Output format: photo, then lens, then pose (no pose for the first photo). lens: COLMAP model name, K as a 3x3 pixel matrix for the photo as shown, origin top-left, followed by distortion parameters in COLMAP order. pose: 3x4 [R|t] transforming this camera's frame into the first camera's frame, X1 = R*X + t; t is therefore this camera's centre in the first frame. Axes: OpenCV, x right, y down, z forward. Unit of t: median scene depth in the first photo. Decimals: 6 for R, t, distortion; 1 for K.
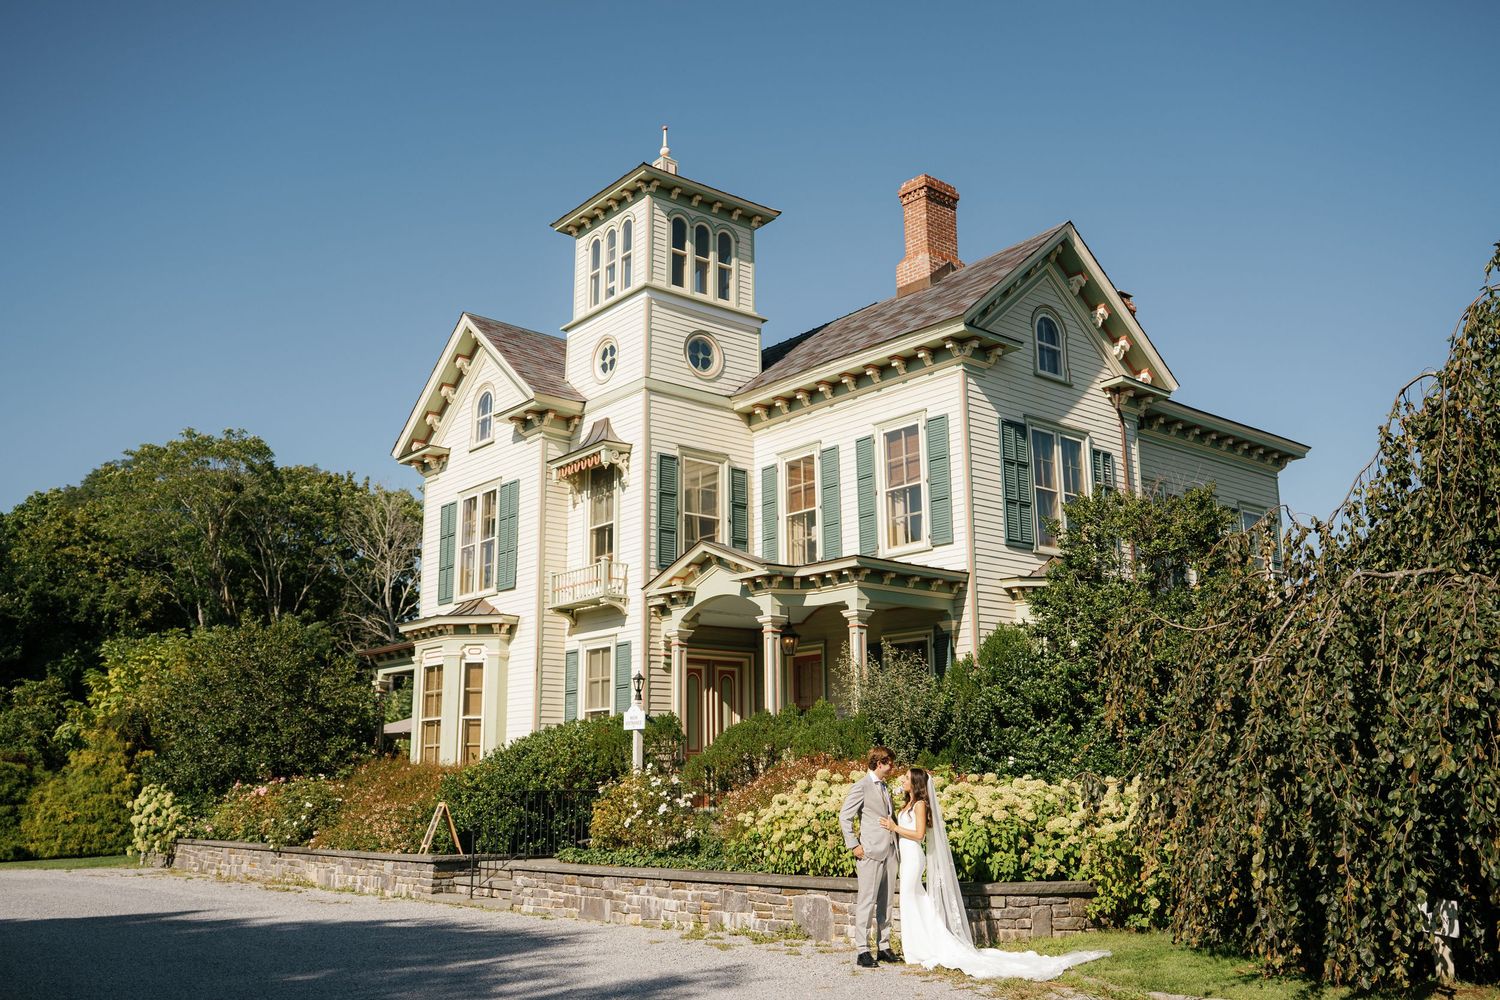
lens RADIAL K [[1335.1, 0, 749.9], [0, 1335.1, 461.4], [0, 0, 1]] dist [-0.048566, -0.027034]
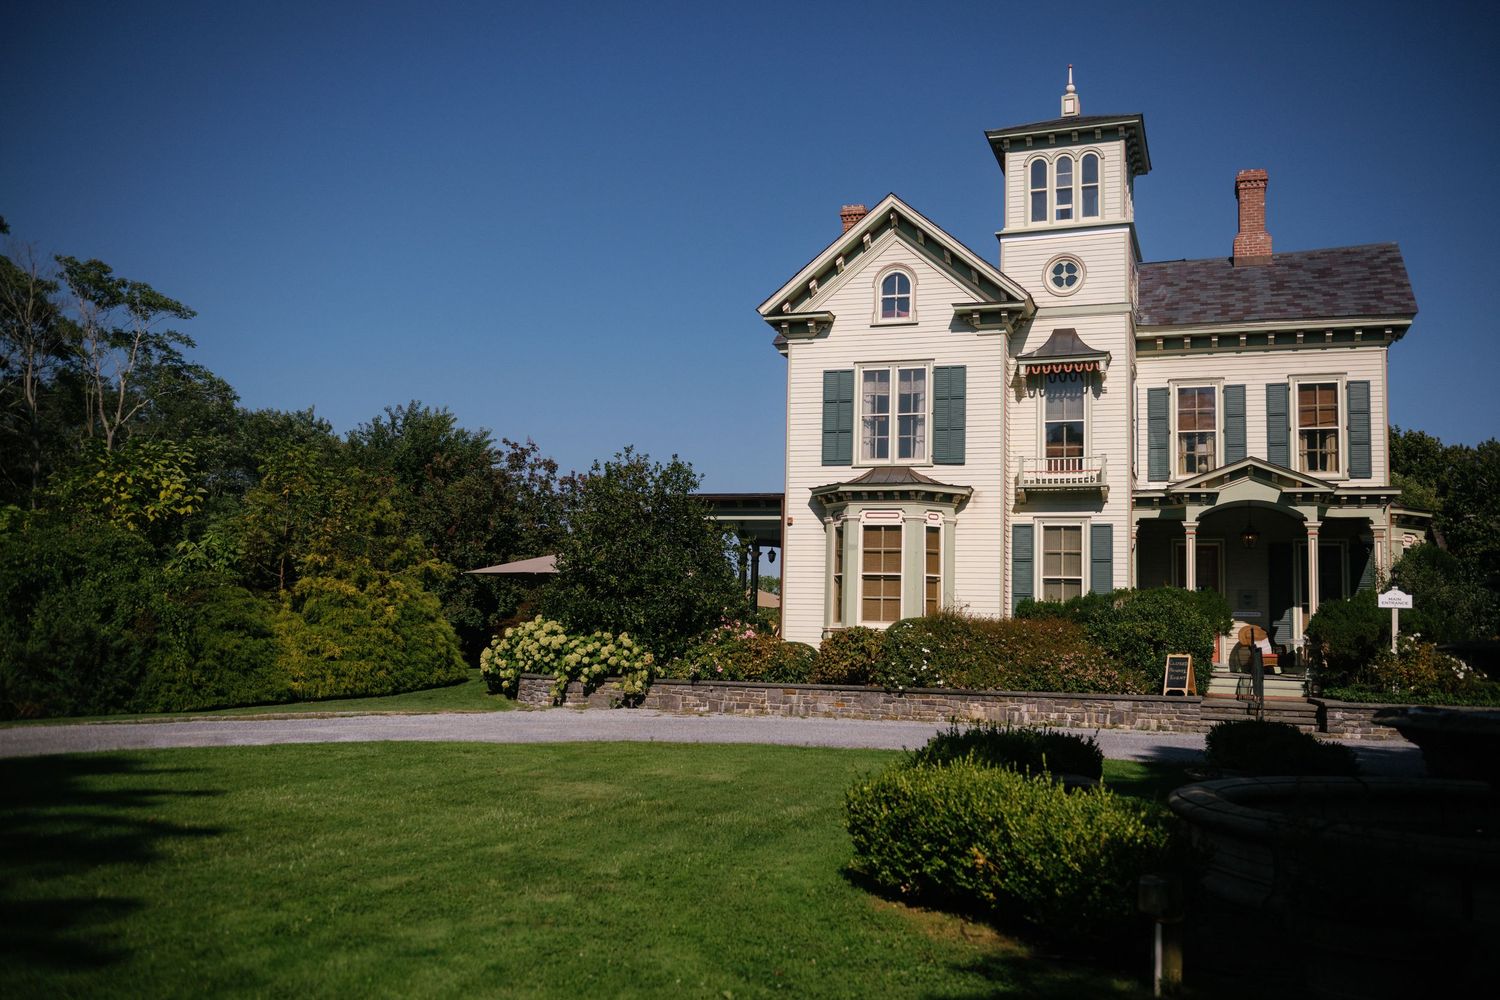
lens RADIAL K [[1308.9, 0, 750.0], [0, 1308.9, 500.0], [0, 0, 1]] dist [-0.002466, -0.003919]
pose [[0.847360, 0.085571, 0.524079, -0.910352], [-0.162678, 0.981309, 0.102801, 0.041286], [-0.505487, -0.172366, 0.845443, 0.156278]]
